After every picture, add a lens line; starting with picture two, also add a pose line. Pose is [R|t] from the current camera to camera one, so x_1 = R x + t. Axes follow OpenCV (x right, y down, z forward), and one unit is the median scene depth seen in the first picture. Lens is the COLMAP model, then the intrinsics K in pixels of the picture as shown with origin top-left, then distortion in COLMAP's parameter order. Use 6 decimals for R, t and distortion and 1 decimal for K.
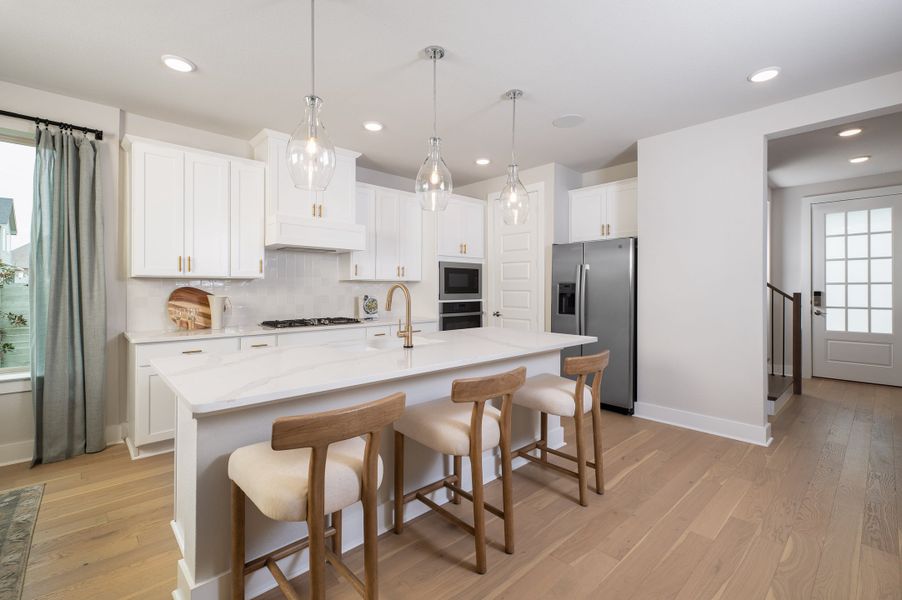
lens RADIAL K [[398.0, 0, 451.9], [0, 398.0, 291.7], [0, 0, 1]] dist [-0.000183, -0.000067]
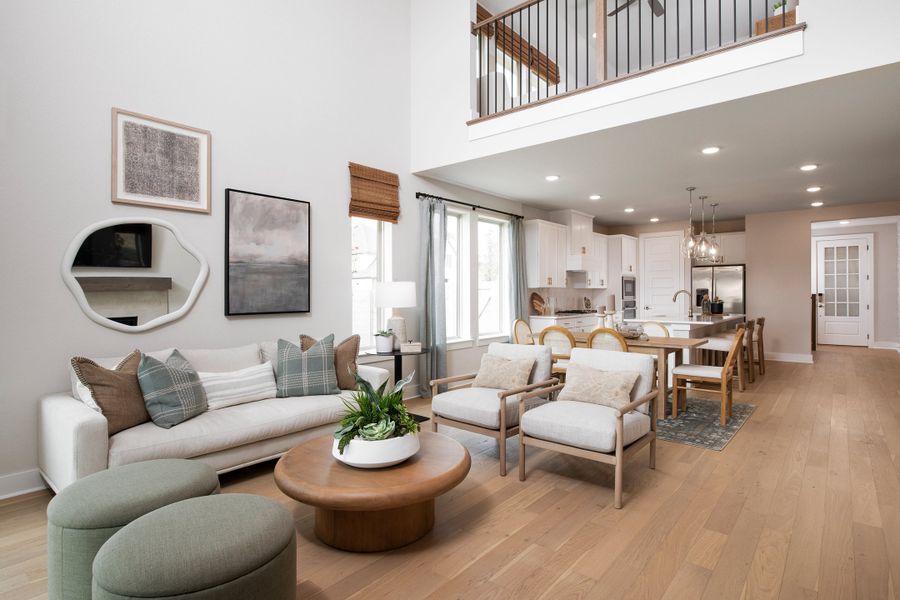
lens RADIAL K [[467.5, 0, 450.0], [0, 467.5, 300.0], [0, 0, 1]] dist [-0.001599, -0.001392]
pose [[0.992151, -0.003542, 0.124993, -1.034379], [0.002730, 0.999974, 0.006672, 0.007887], [-0.125014, -0.006278, 0.992135, -0.893081]]
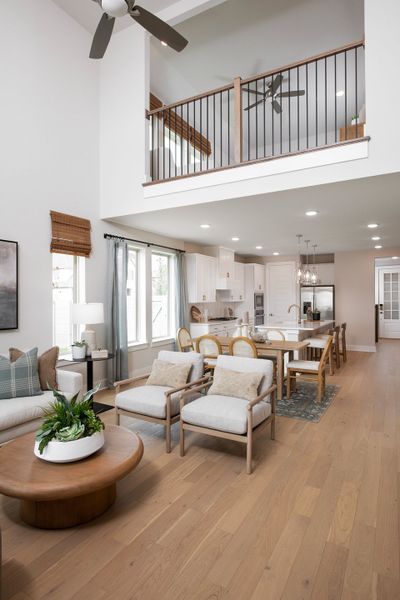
lens RADIAL K [[344.9, 0, 188.4], [0, 344.9, 303.0], [0, 0, 1]] dist [0.000406, -0.000699]
pose [[0.959612, -0.006153, 0.281261, -1.025393], [0.003956, 0.999957, 0.008378, -0.036886], [-0.281300, -0.006927, 0.959595, -0.893760]]
